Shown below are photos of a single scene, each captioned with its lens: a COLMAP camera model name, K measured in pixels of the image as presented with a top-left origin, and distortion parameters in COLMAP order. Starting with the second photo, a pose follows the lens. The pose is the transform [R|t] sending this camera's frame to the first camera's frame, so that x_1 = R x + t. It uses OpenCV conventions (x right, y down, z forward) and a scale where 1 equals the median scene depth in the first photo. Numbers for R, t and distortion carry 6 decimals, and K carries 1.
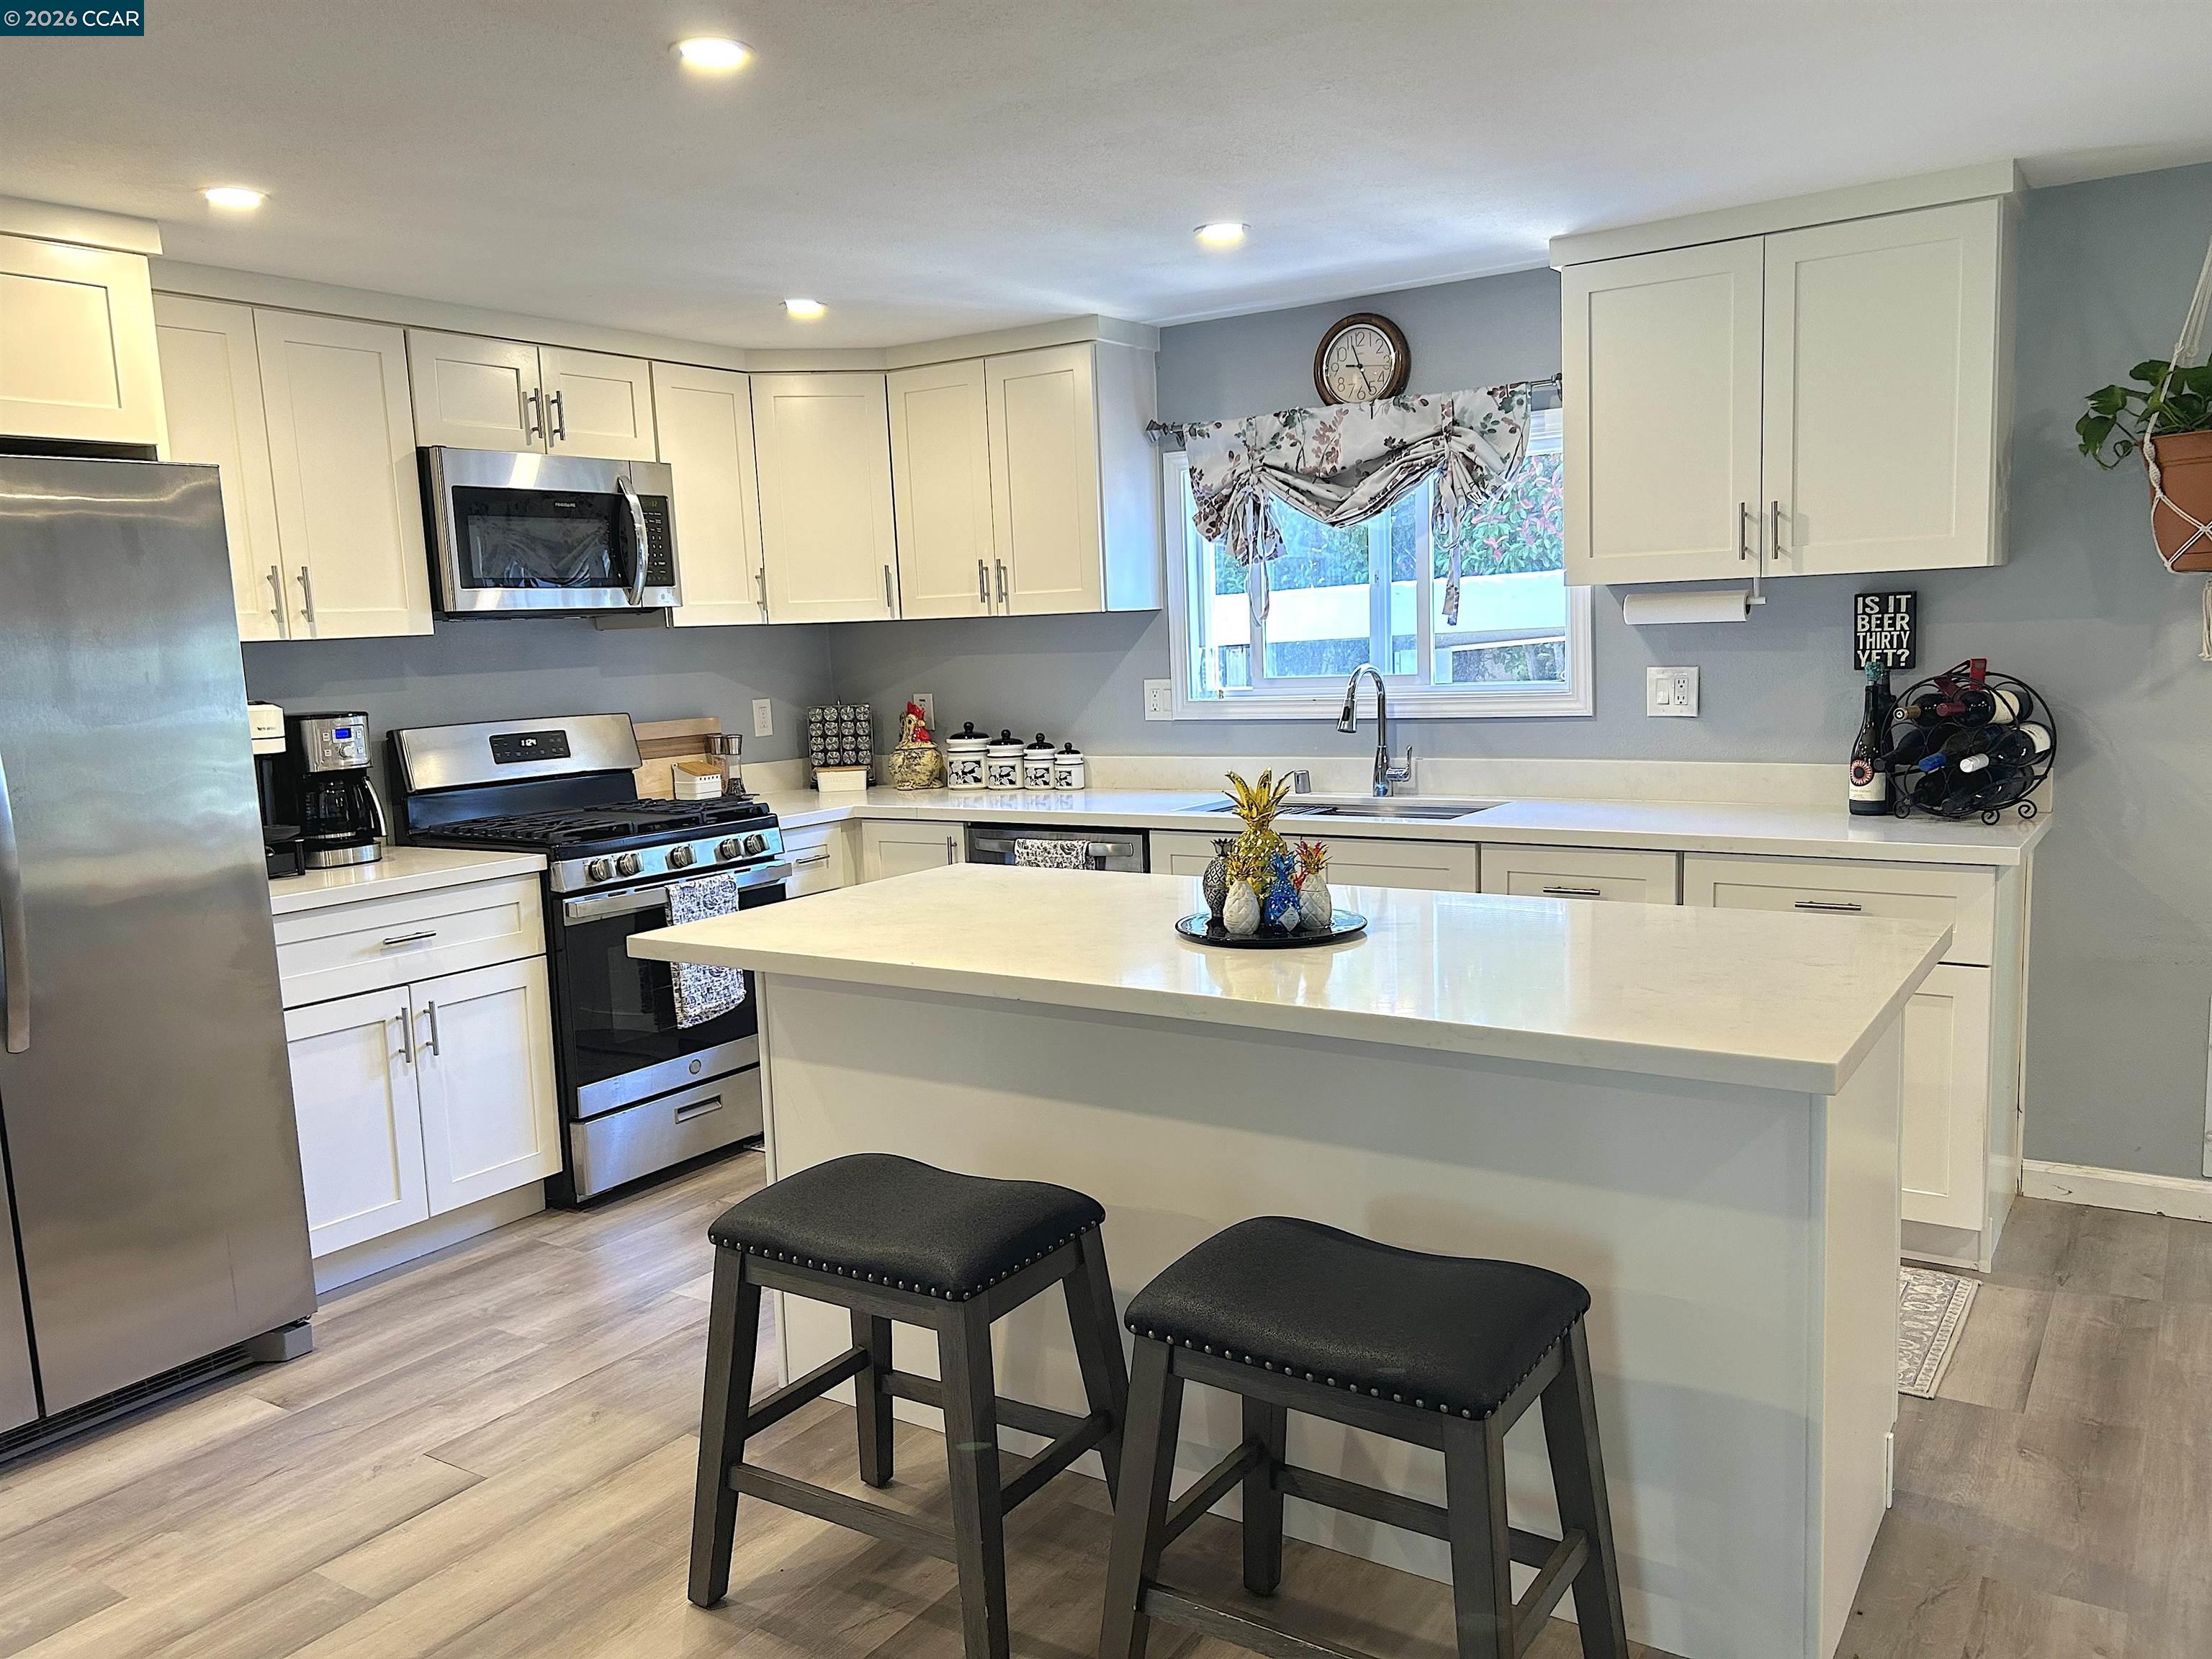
lens RADIAL K [[1674.1, 0, 1095.8], [0, 1674.1, 858.6], [0, 0, 1]] dist [0.067712, -0.079534]
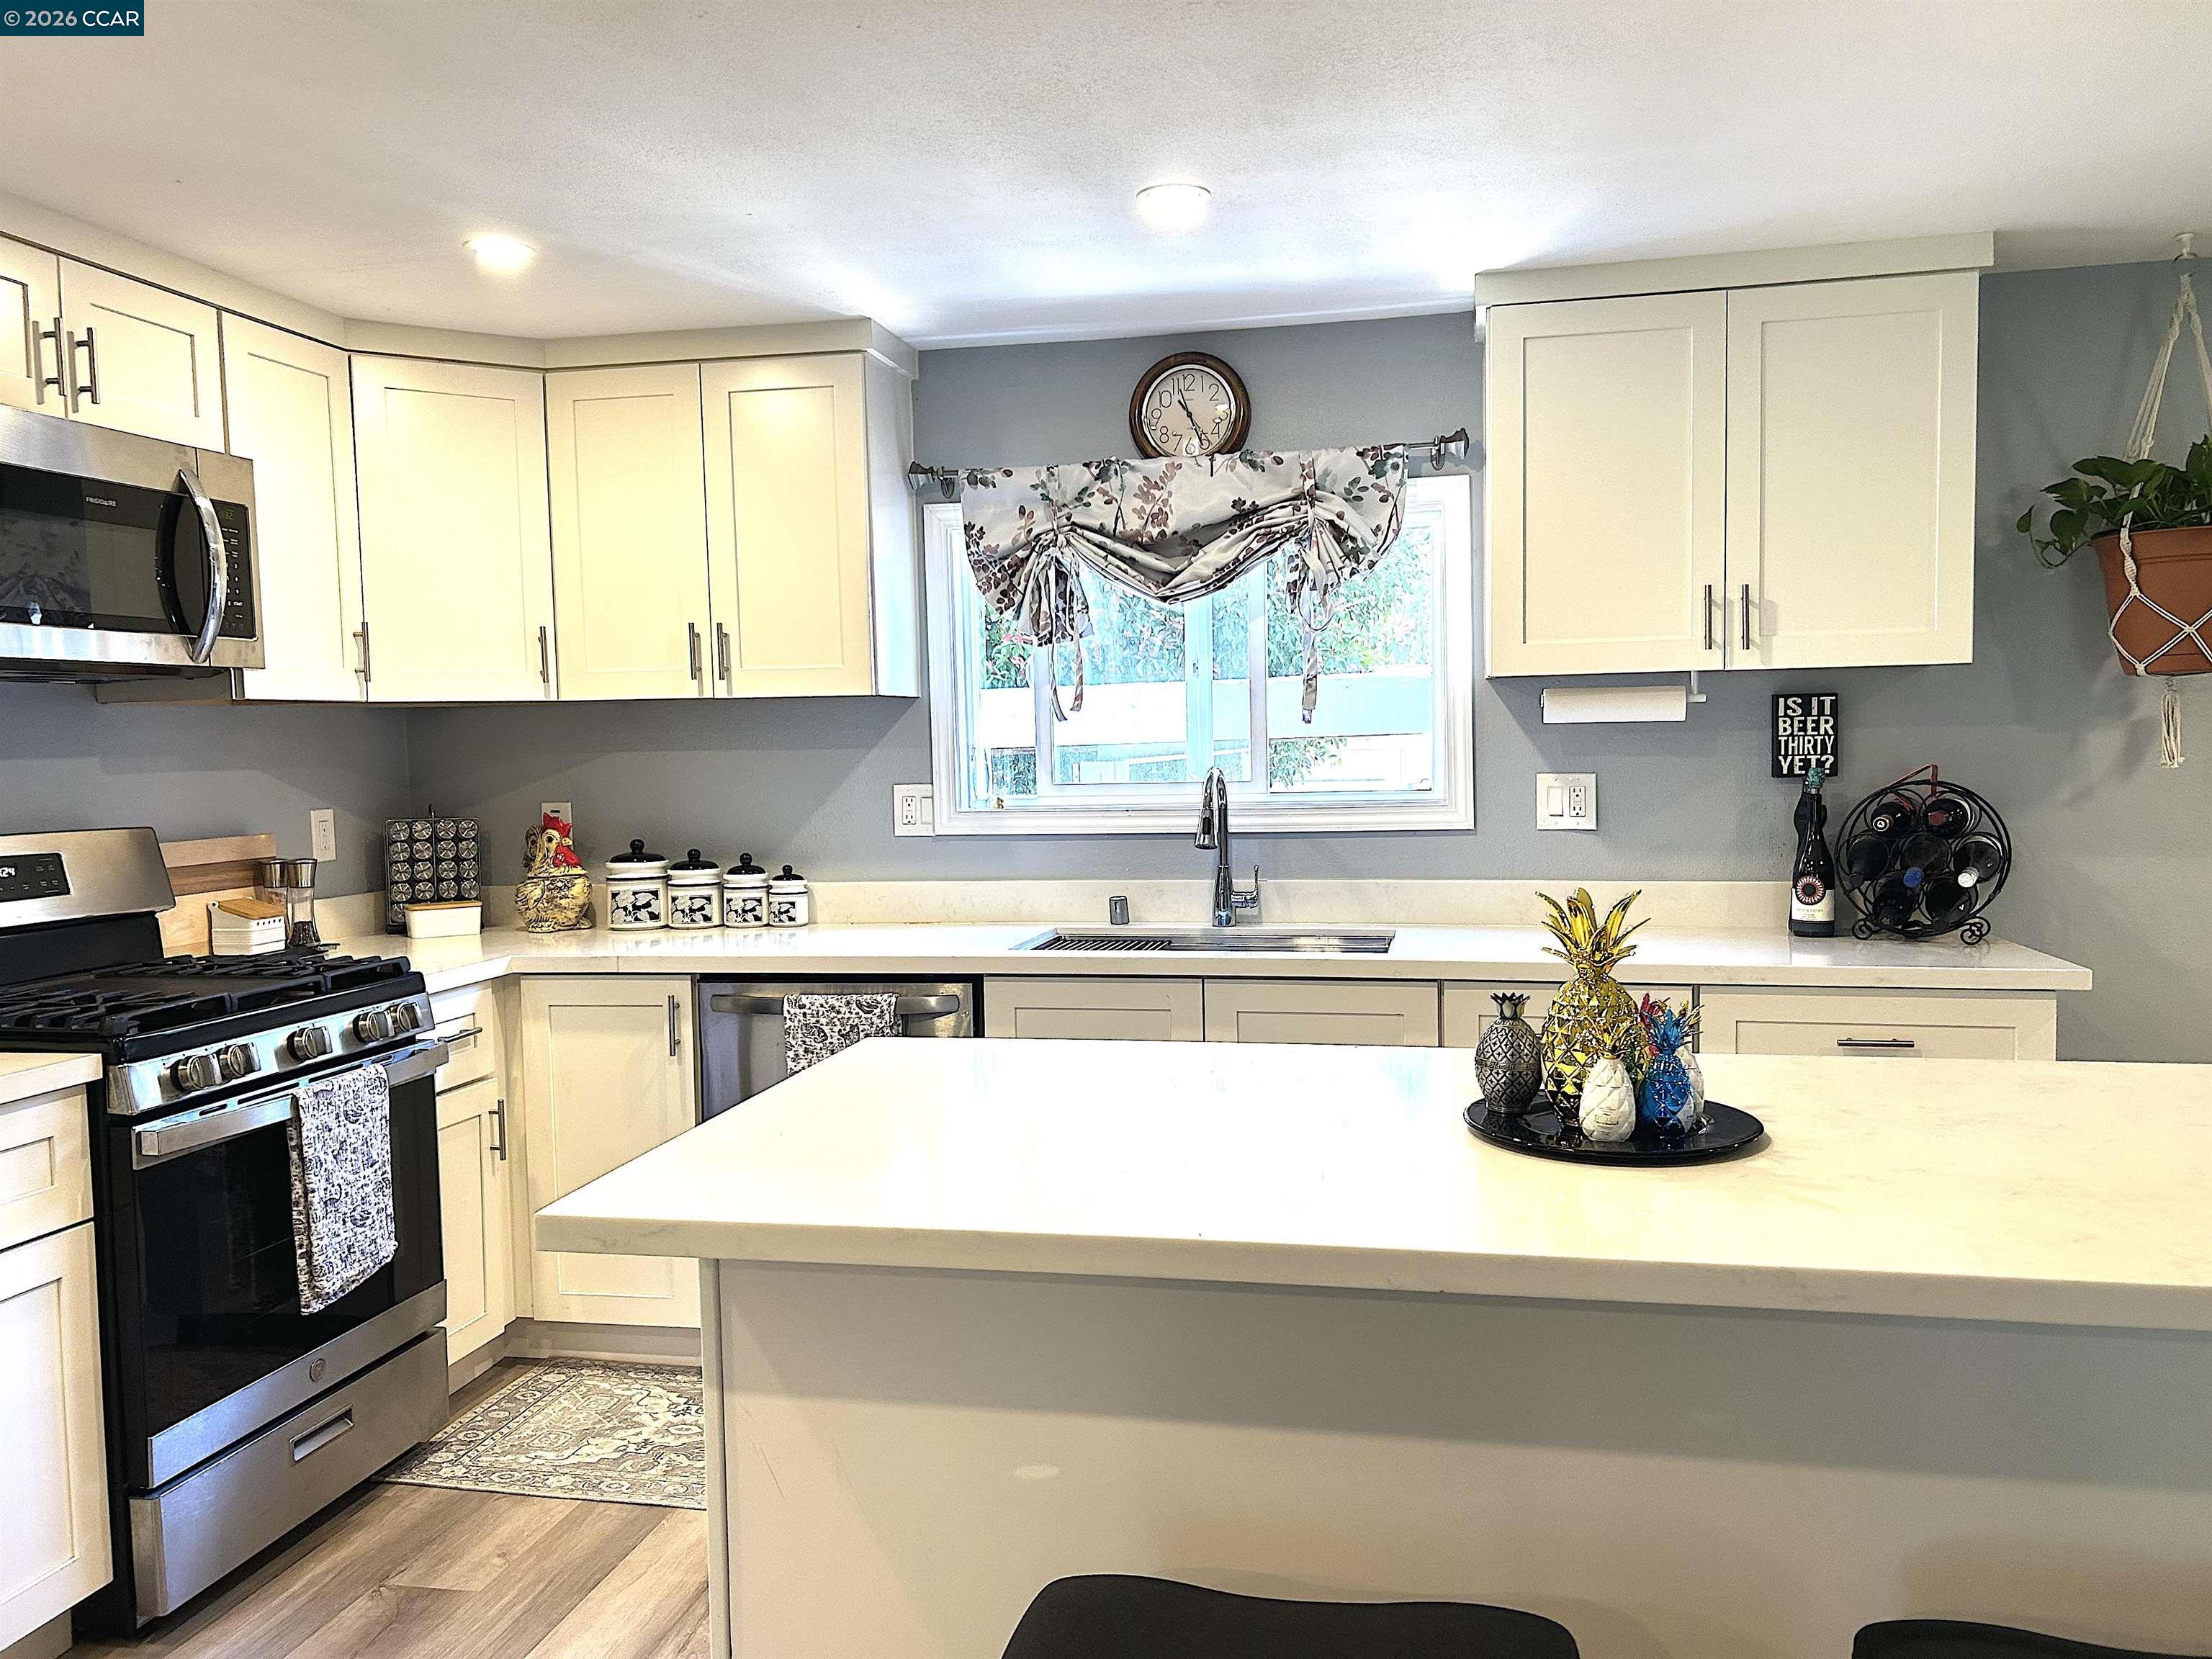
lens RADIAL K [[1674.1, 0, 1110.3], [0, 1674.1, 848.0], [0, 0, 1]] dist [0.067712, -0.079534]
pose [[0.924669, -0.003992, 0.380752, -0.204698], [0.035715, 0.996446, -0.076289, -0.015275], [-0.379094, 0.084141, 0.921525, 0.269617]]
